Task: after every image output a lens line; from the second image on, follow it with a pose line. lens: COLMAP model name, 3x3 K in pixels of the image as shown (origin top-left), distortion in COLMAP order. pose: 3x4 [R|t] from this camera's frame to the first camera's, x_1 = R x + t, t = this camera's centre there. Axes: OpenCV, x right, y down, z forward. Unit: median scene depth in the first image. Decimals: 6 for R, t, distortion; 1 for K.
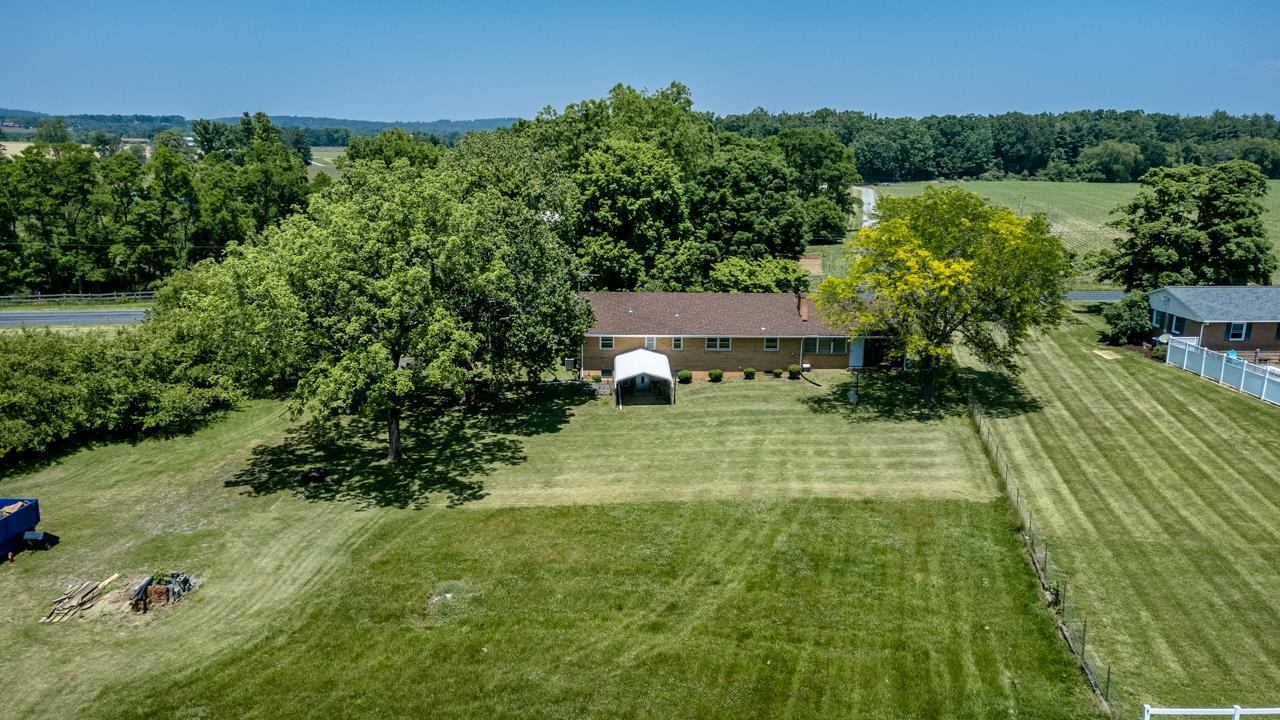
lens RADIAL K [[956.0, 0, 638.4], [0, 956.0, 359.8], [0, 0, 1]] dist [0.044565, 0.034527]
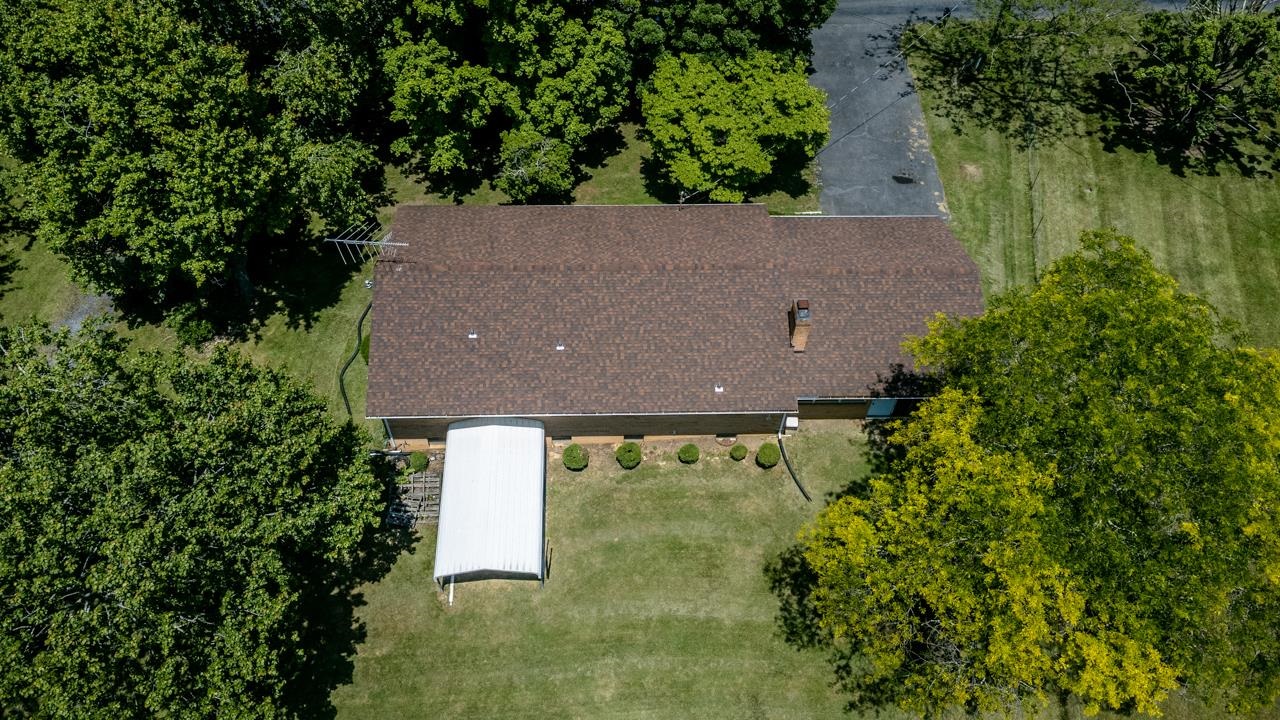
lens RADIAL K [[956.0, 0, 637.7], [0, 956.0, 358.0], [0, 0, 1]] dist [0.044565, 0.034527]
pose [[0.999873, -0.002399, 0.015769, 0.077231], [-0.008264, 0.767674, 0.640787, -0.393671], [-0.013643, -0.640836, 0.767557, 0.607036]]
